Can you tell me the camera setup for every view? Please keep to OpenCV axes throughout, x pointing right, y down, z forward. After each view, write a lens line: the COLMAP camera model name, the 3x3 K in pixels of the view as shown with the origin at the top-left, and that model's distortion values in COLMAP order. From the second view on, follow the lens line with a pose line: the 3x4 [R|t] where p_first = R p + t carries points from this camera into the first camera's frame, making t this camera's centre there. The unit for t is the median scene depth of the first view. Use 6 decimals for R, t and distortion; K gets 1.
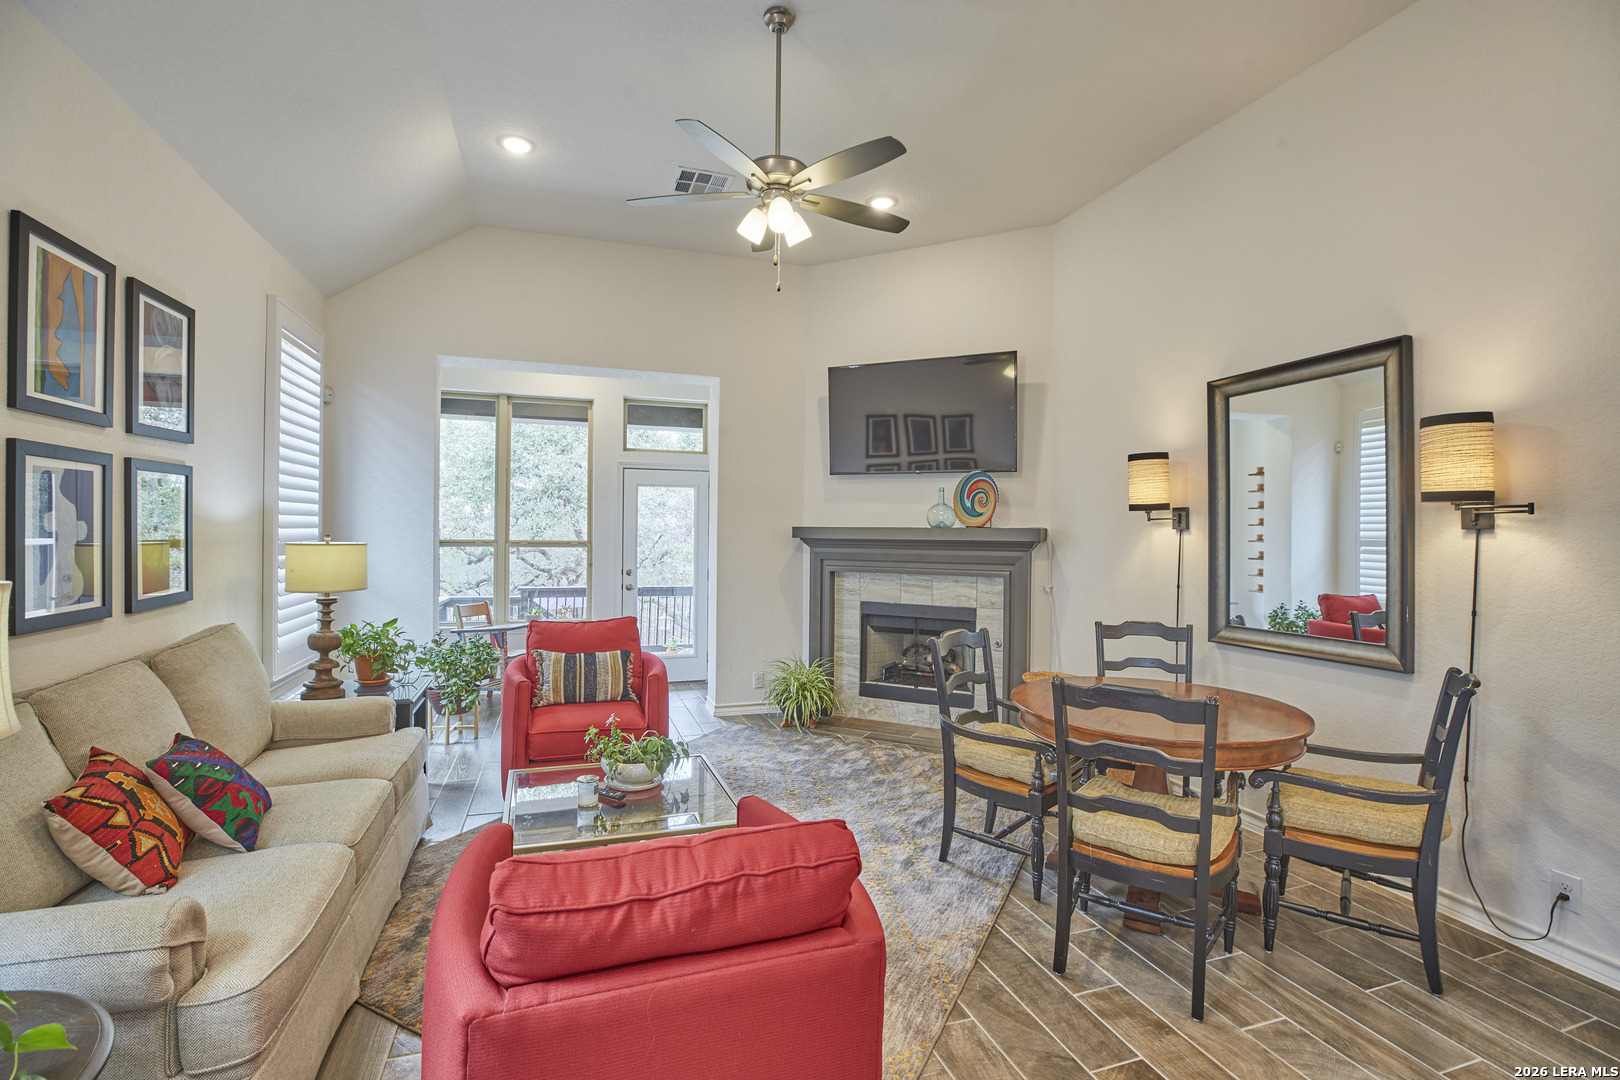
lens RADIAL K [[742.0, 0, 810.8], [0, 742.0, 532.4], [0, 0, 1]] dist [-0.043418, 0.013091]
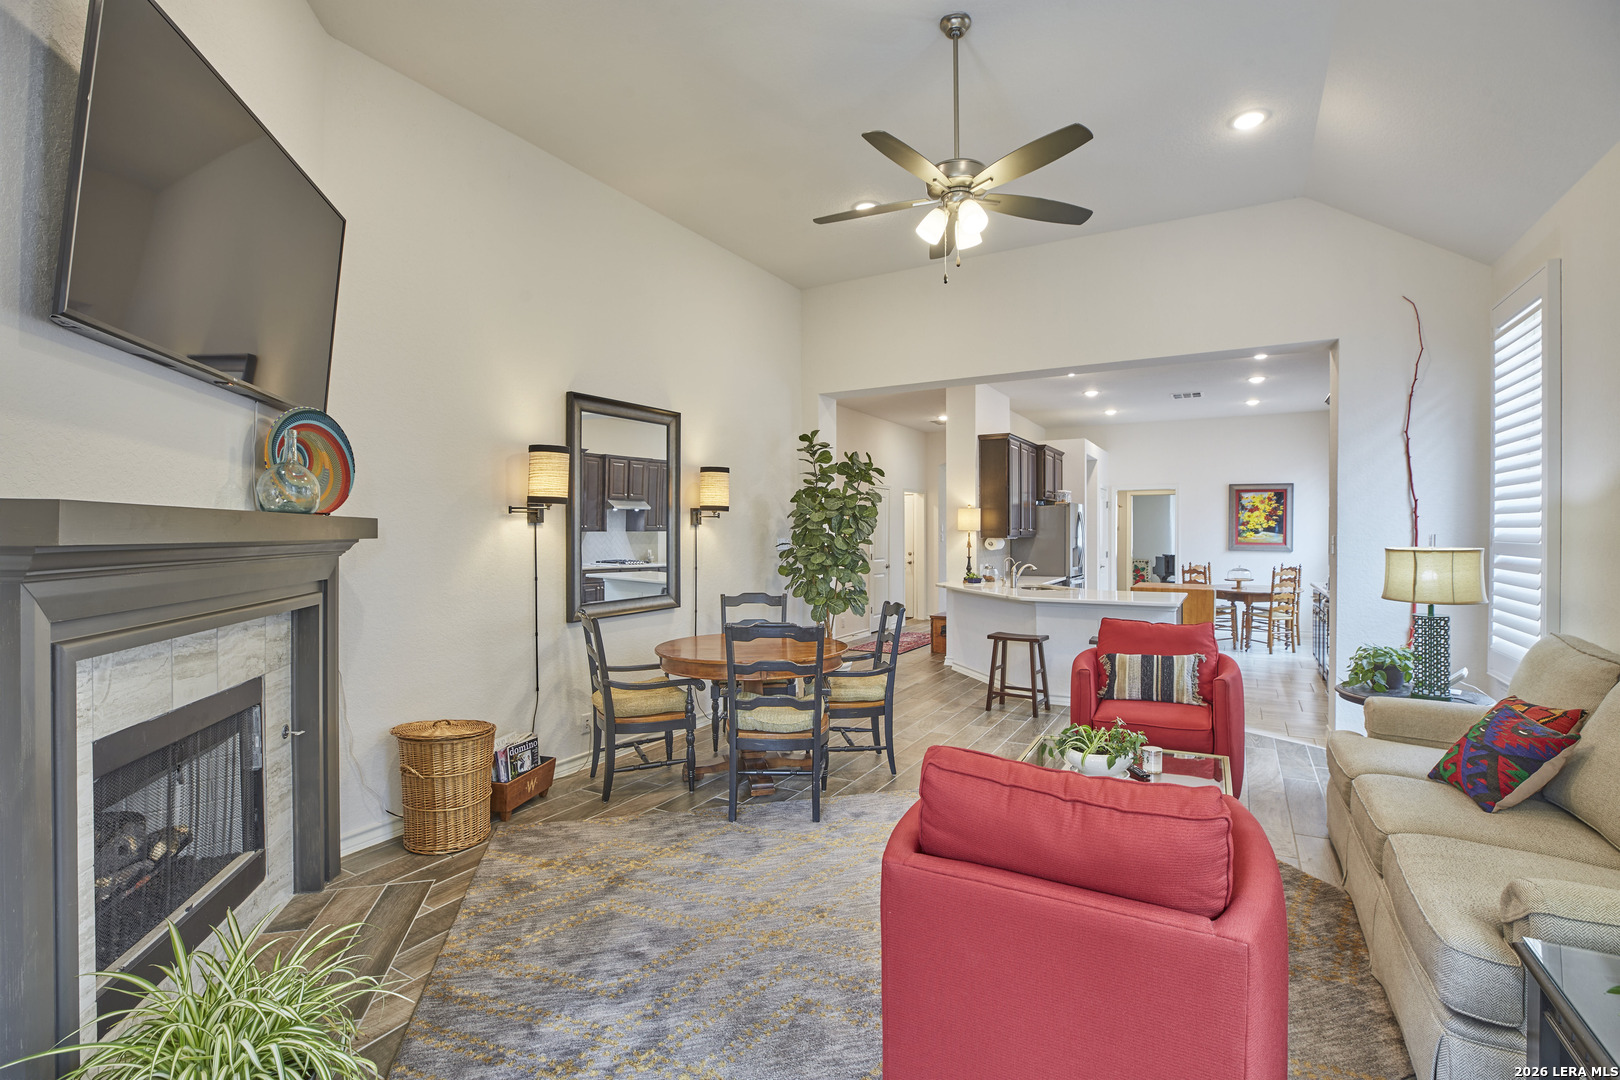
lens RADIAL K [[742.0, 0, 811.6], [0, 742.0, 528.0], [0, 0, 1]] dist [-0.043418, 0.013091]
pose [[-0.662114, -0.006327, 0.749377, -0.408310], [-0.007005, 0.999973, 0.002253, -0.001323], [-0.749370, -0.003758, -0.662140, 1.095014]]
